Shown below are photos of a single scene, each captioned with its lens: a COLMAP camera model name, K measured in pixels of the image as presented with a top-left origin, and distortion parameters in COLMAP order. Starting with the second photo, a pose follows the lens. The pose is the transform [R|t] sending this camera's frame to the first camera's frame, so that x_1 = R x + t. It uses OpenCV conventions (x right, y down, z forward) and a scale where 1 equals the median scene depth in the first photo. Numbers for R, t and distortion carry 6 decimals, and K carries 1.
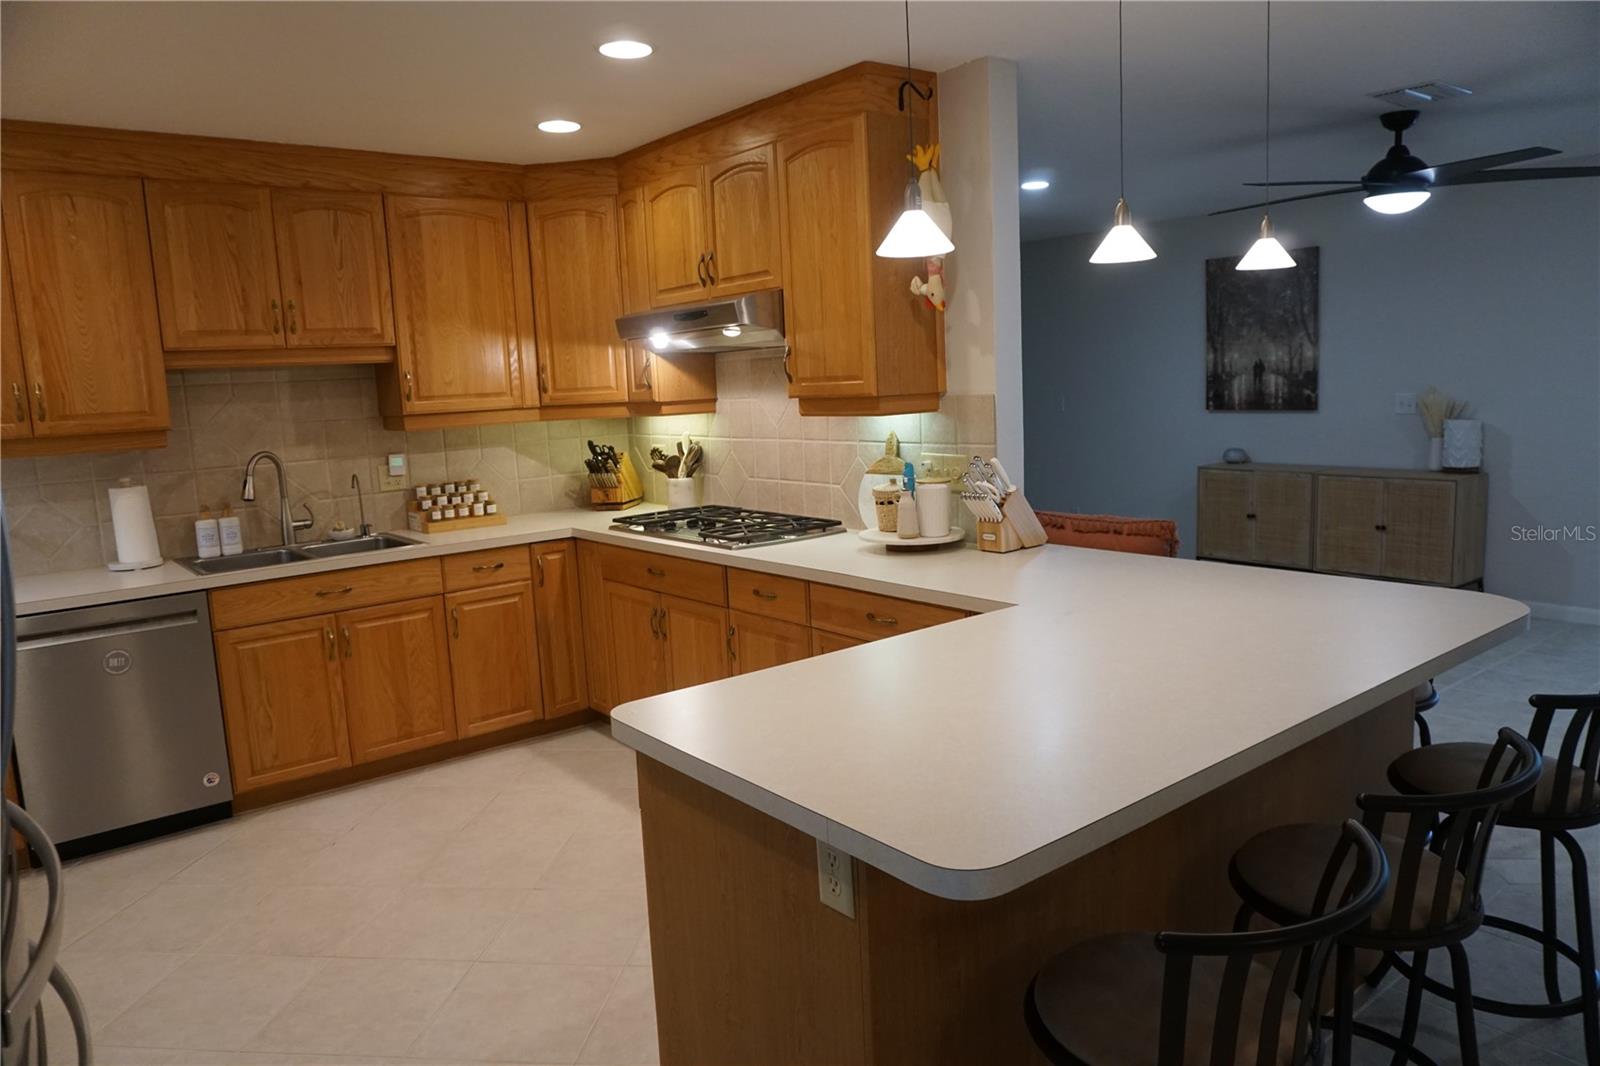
lens RADIAL K [[1068.1, 0, 800.6], [0, 1068.1, 533.0], [0, 0, 1]] dist [-0.055990, 0.042552]
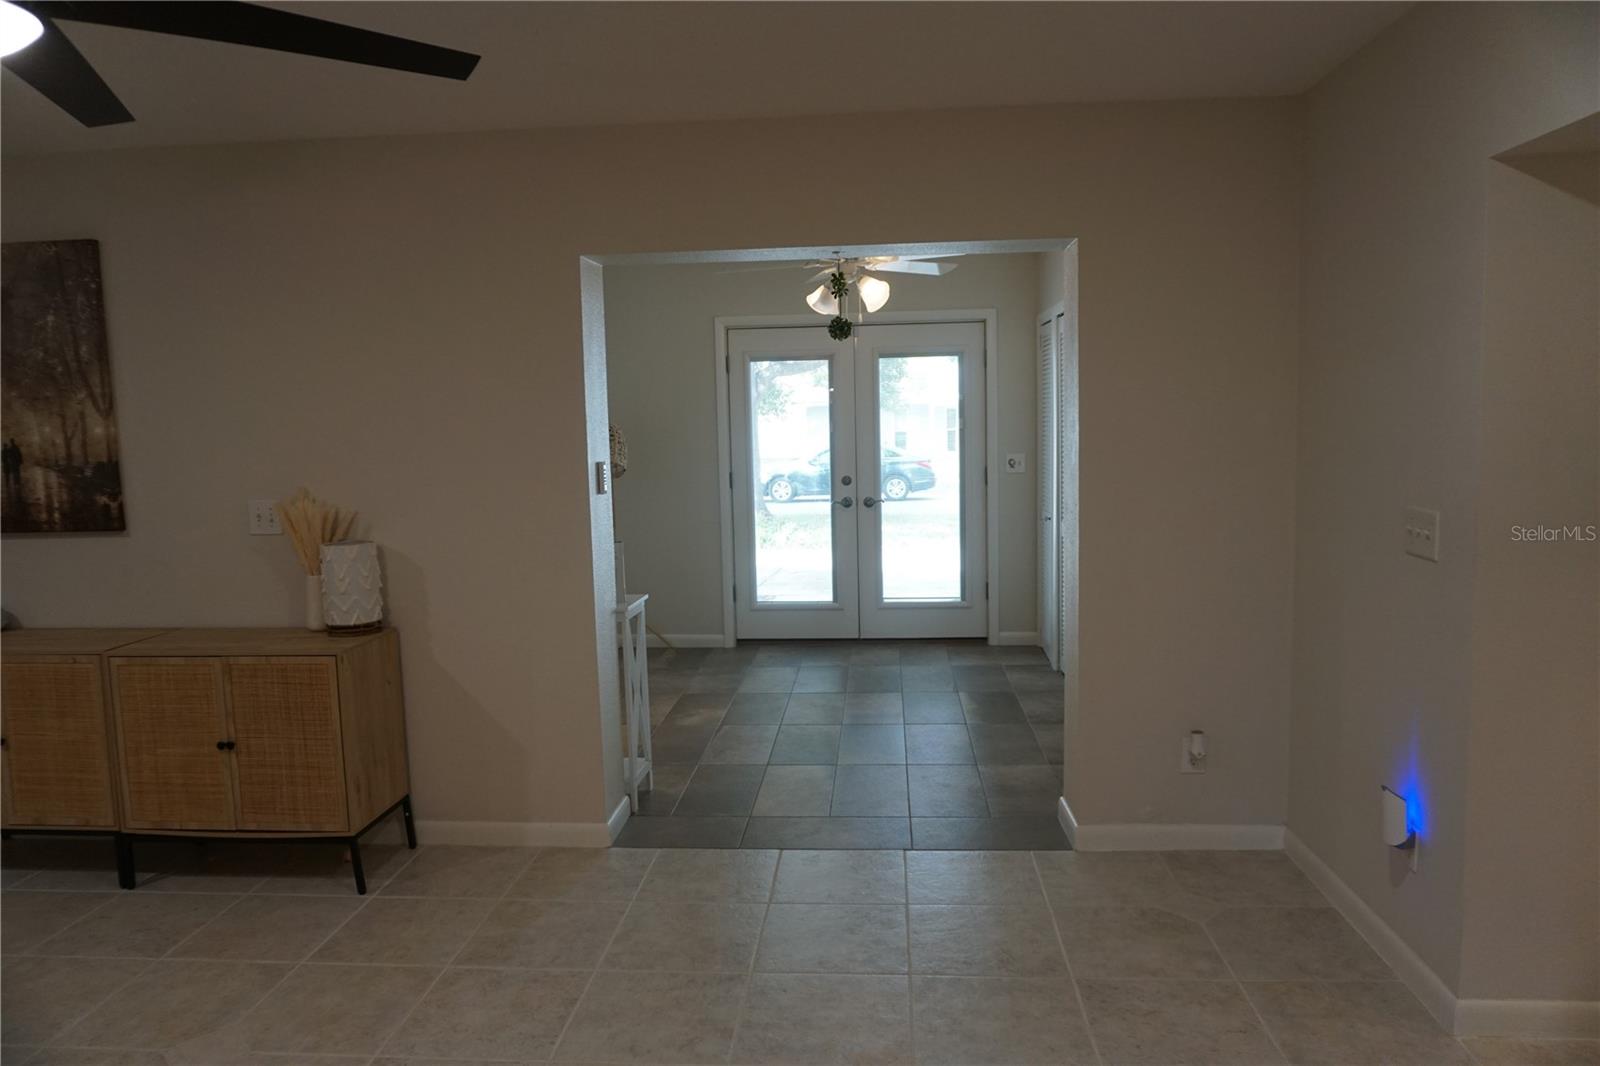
lens RADIAL K [[1068.1, 0, 800.6], [0, 1068.1, 533.0], [0, 0, 1]] dist [-0.055990, 0.042552]
pose [[0.671095, -0.051968, 0.739548, 0.460006], [0.102696, 0.994440, -0.023311, -0.094657], [-0.734225, 0.091593, 0.672700, 0.520960]]
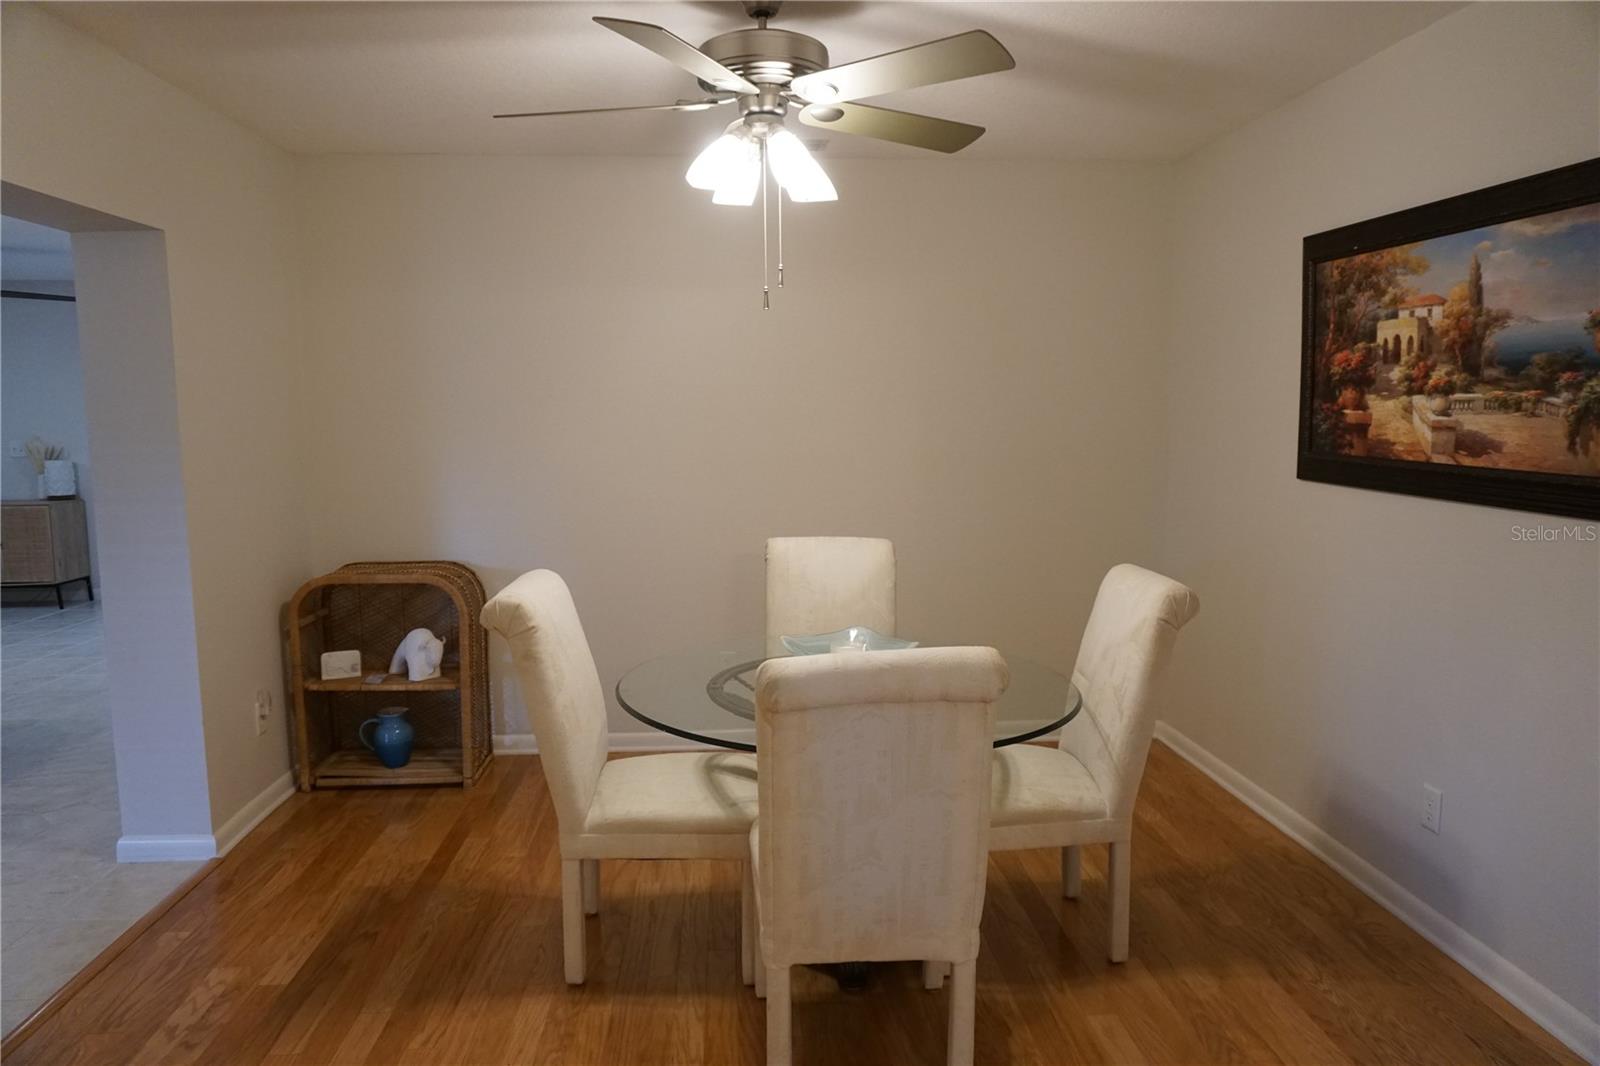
lens RADIAL K [[1068.1, 0, 800.6], [0, 1068.1, 533.0], [0, 0, 1]] dist [-0.055990, 0.042552]
pose [[0.556906, -0.057366, 0.828592, 0.050060], [0.100096, 0.994976, 0.001610, 0.100959], [-0.824522, 0.082043, 0.559850, -0.687047]]
